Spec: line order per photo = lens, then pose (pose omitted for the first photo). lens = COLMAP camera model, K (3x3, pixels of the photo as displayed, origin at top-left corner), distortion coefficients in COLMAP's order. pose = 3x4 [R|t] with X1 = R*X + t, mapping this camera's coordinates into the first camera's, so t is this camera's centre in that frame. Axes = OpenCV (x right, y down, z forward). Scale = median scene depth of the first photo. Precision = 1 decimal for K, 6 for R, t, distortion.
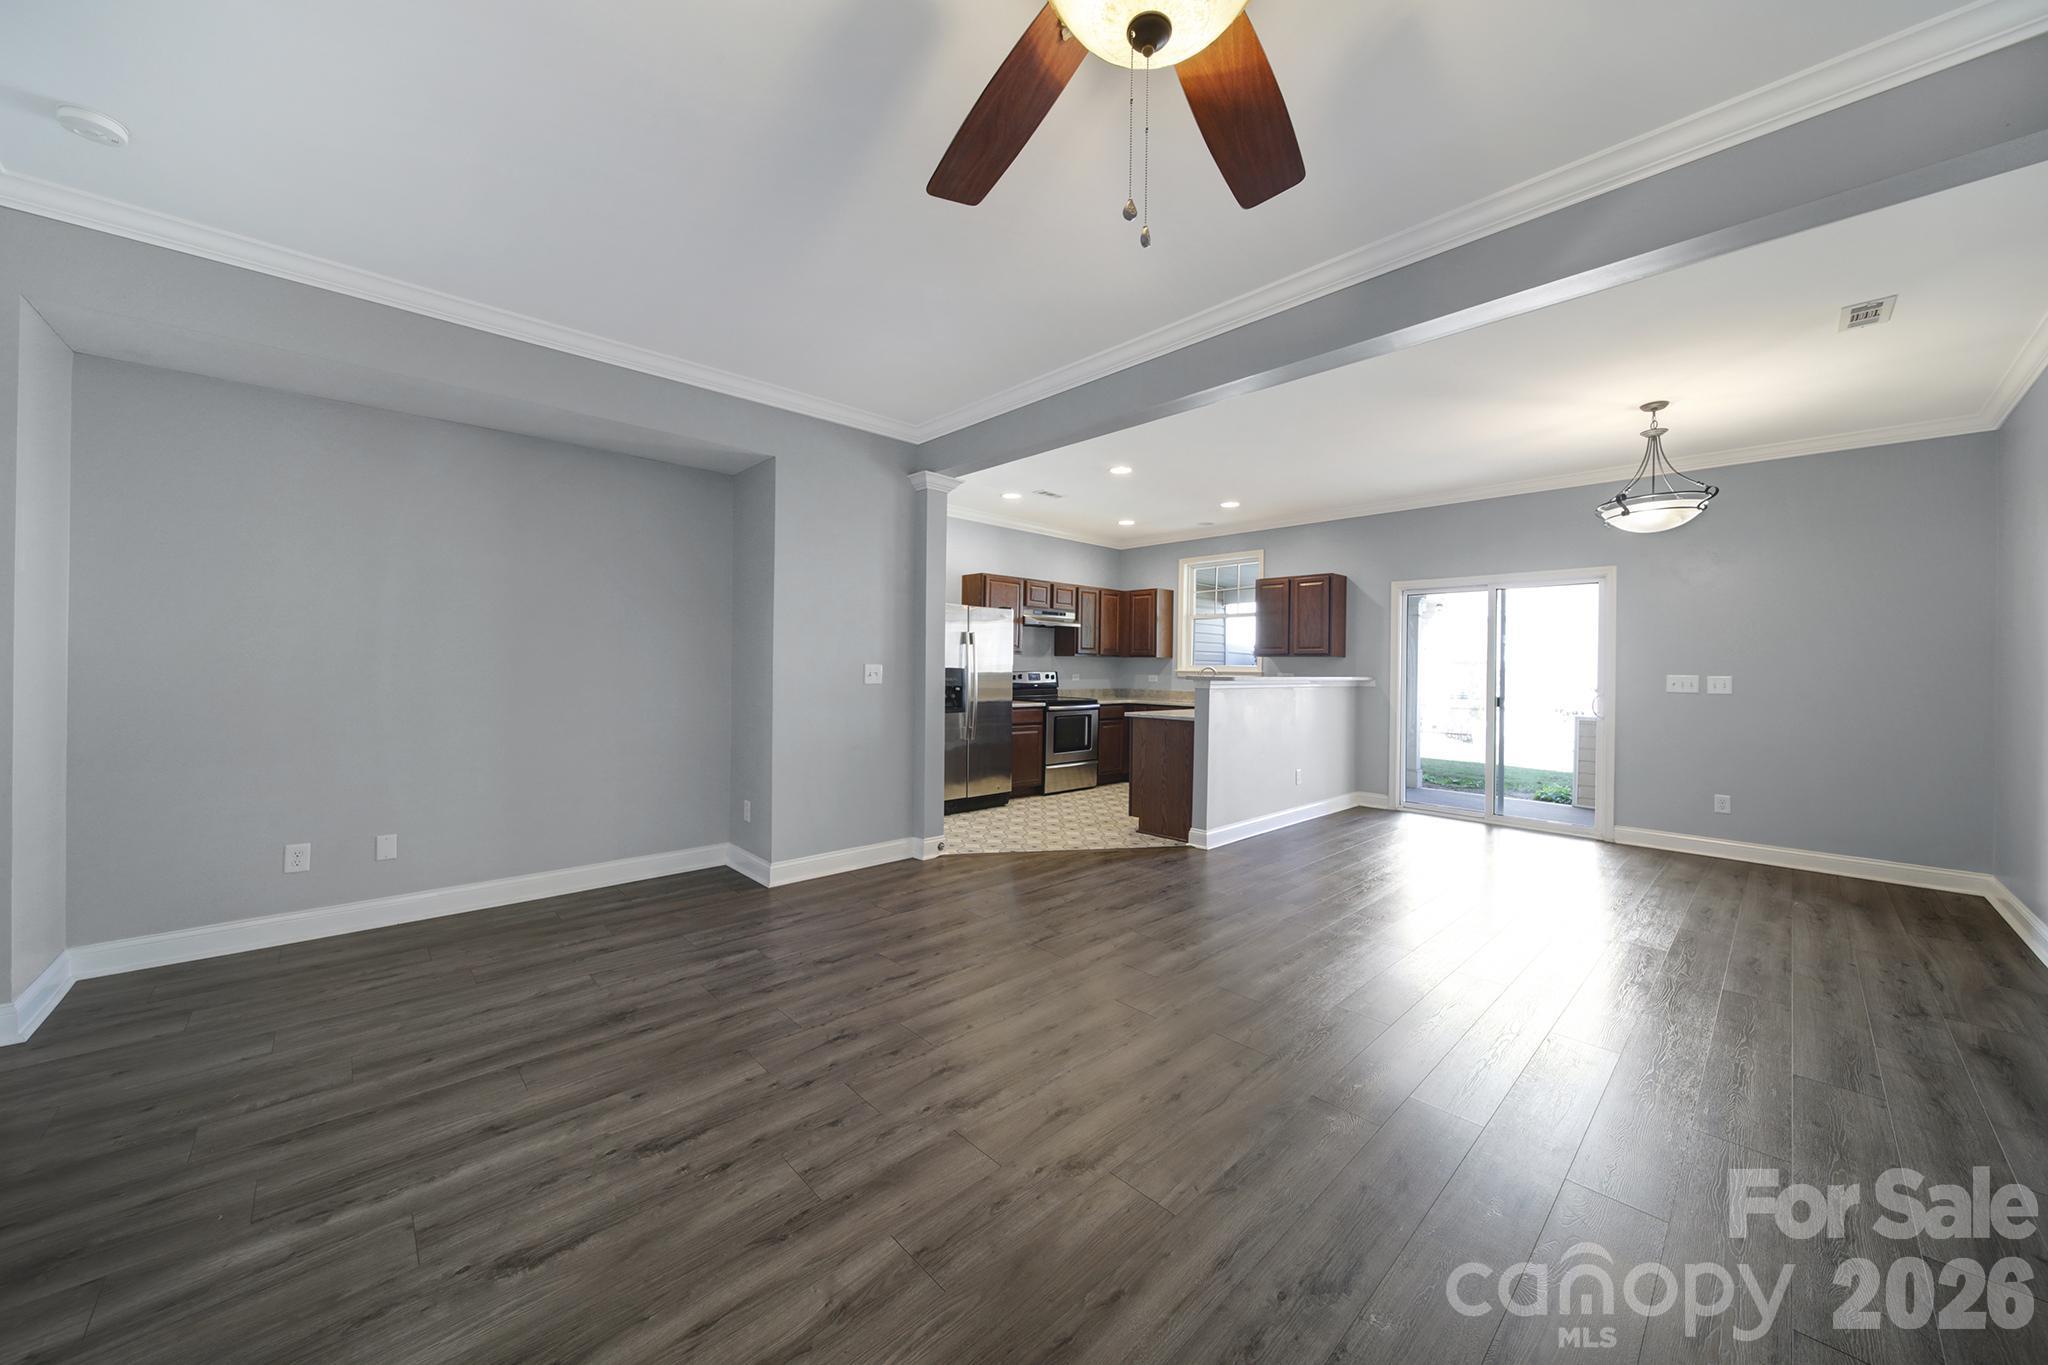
lens RADIAL K [[721.9, 0, 1021.5], [0, 721.9, 672.9], [0, 0, 1]] dist [0.002187, -0.001694]
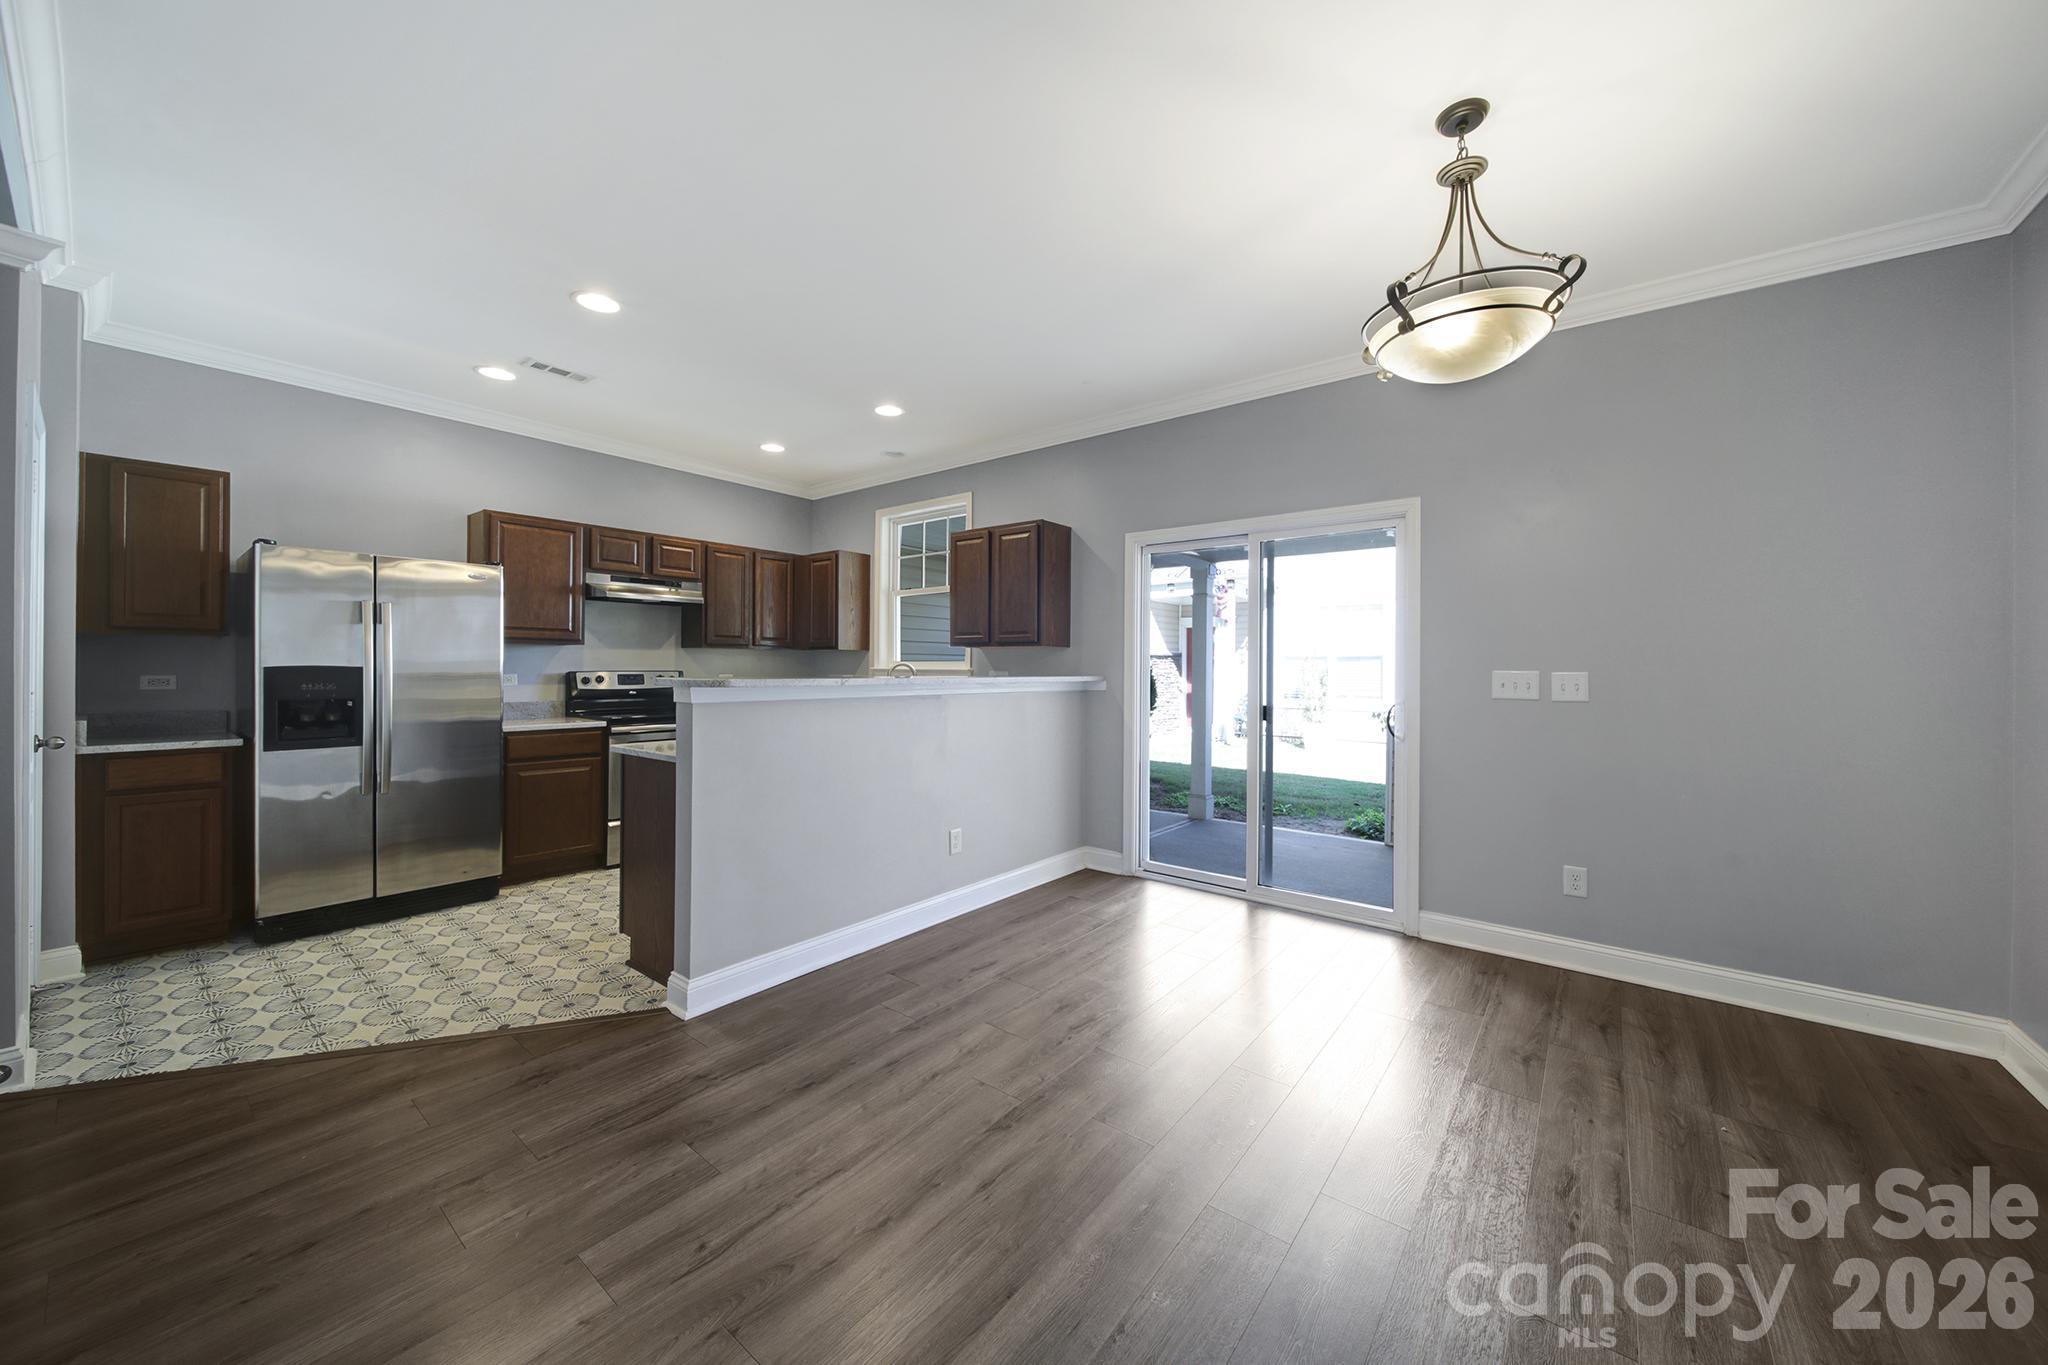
lens RADIAL K [[721.9, 0, 1019.5], [0, 721.9, 669.3], [0, 0, 1]] dist [0.002187, -0.001694]
pose [[0.989709, -0.005700, 0.142984, 0.344166], [0.006280, 0.999974, -0.003611, 0.001312], [-0.142960, 0.004471, 0.989718, 0.379940]]
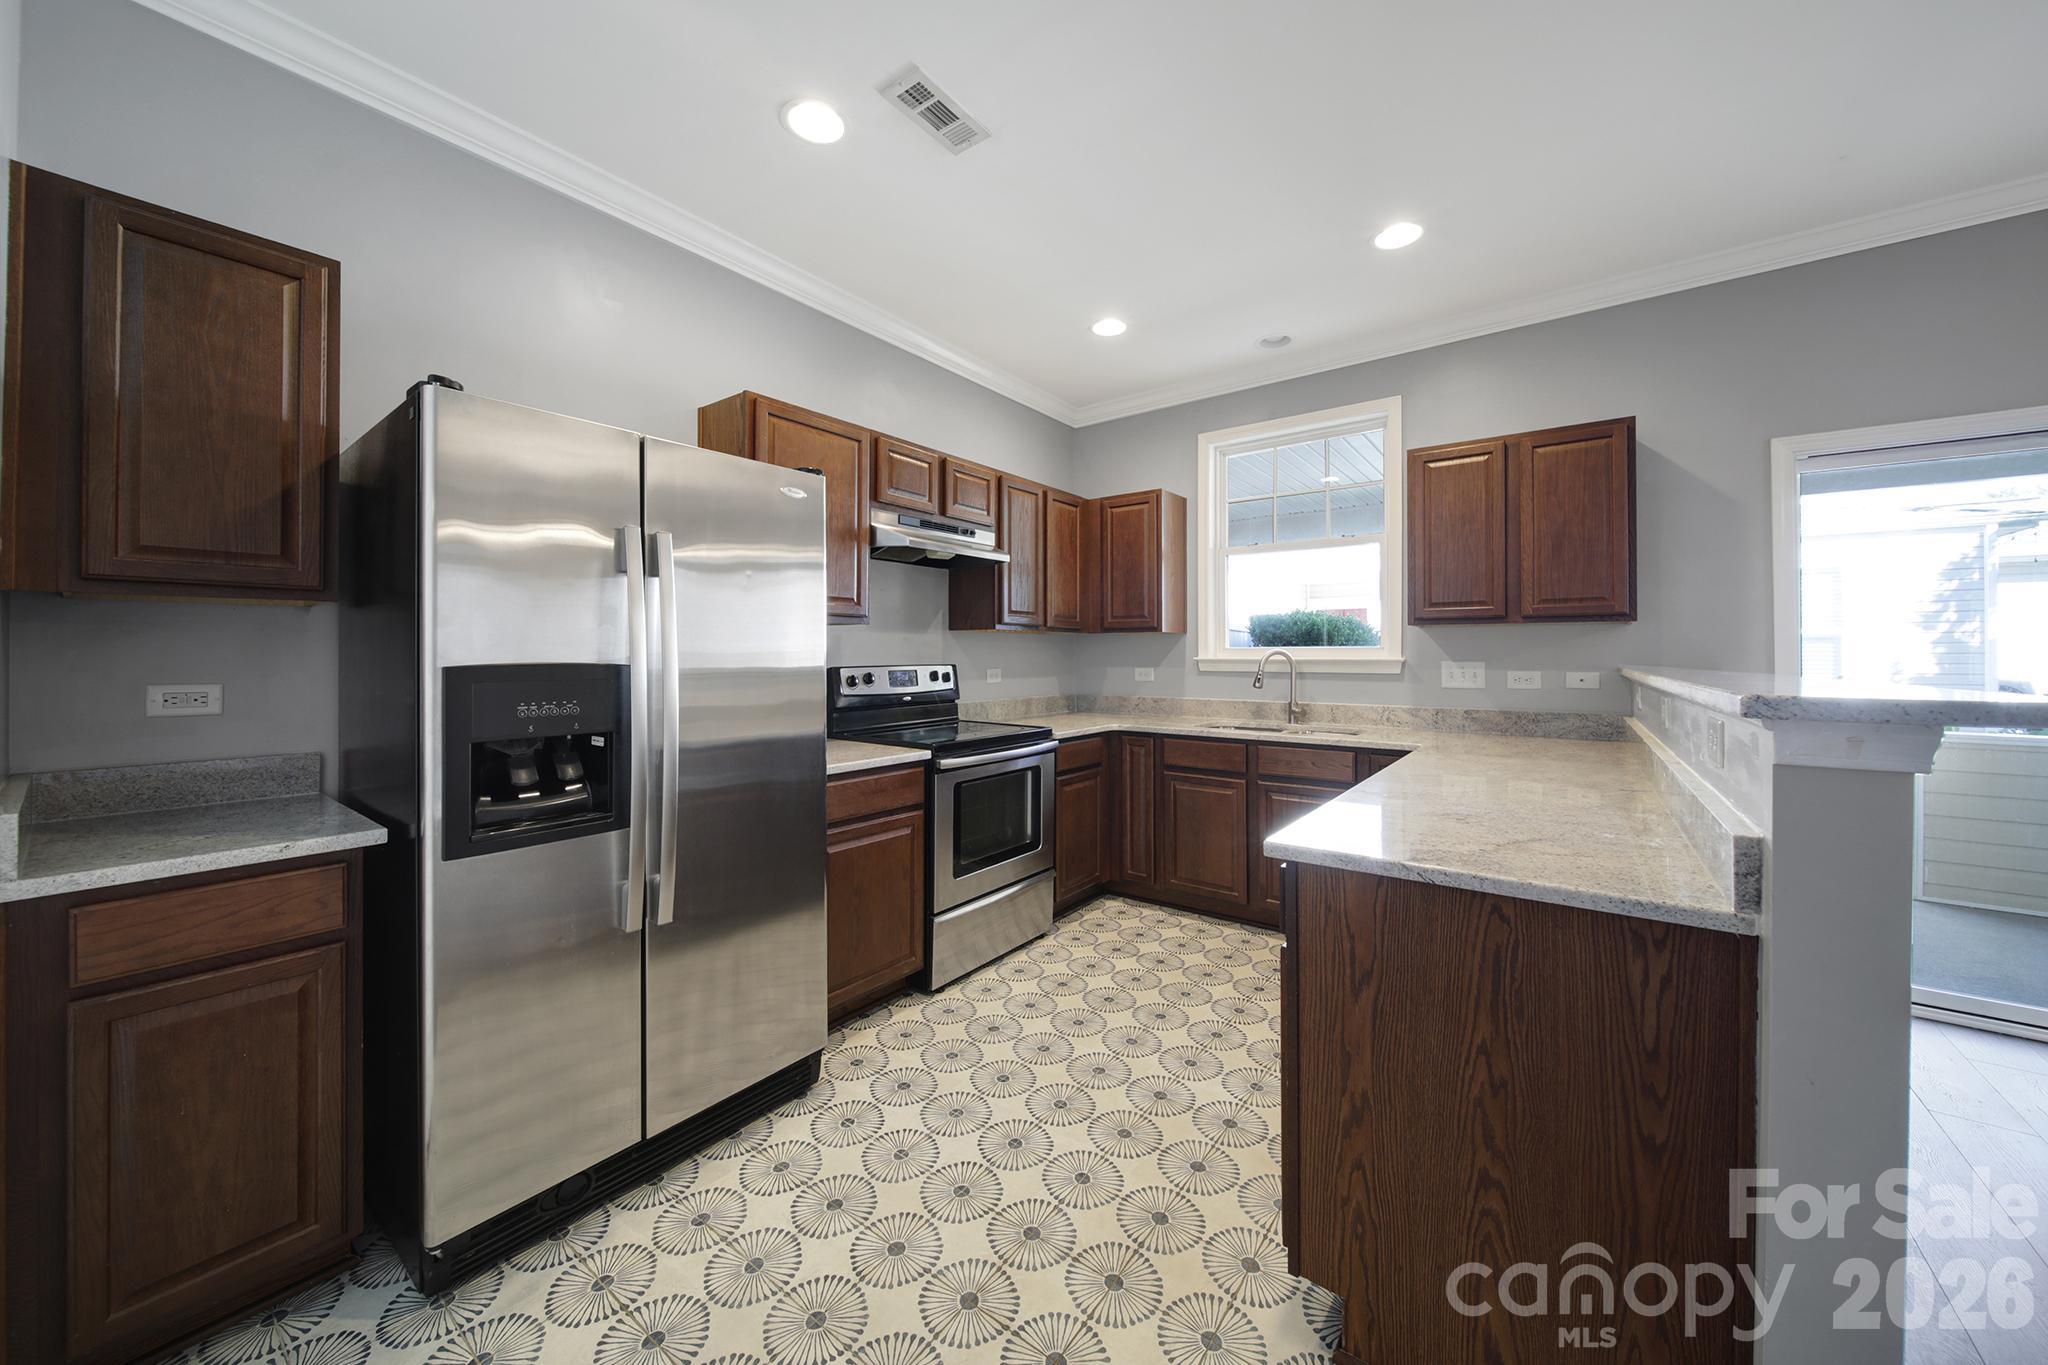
lens RADIAL K [[721.9, 0, 1027.0], [0, 721.9, 651.7], [0, 0, 1]] dist [0.002187, -0.001694]
pose [[0.986150, -0.011553, 0.165451, 0.024270], [0.013665, 0.999839, -0.011630, -0.005302], [-0.165290, 0.013730, 0.986149, 0.716346]]
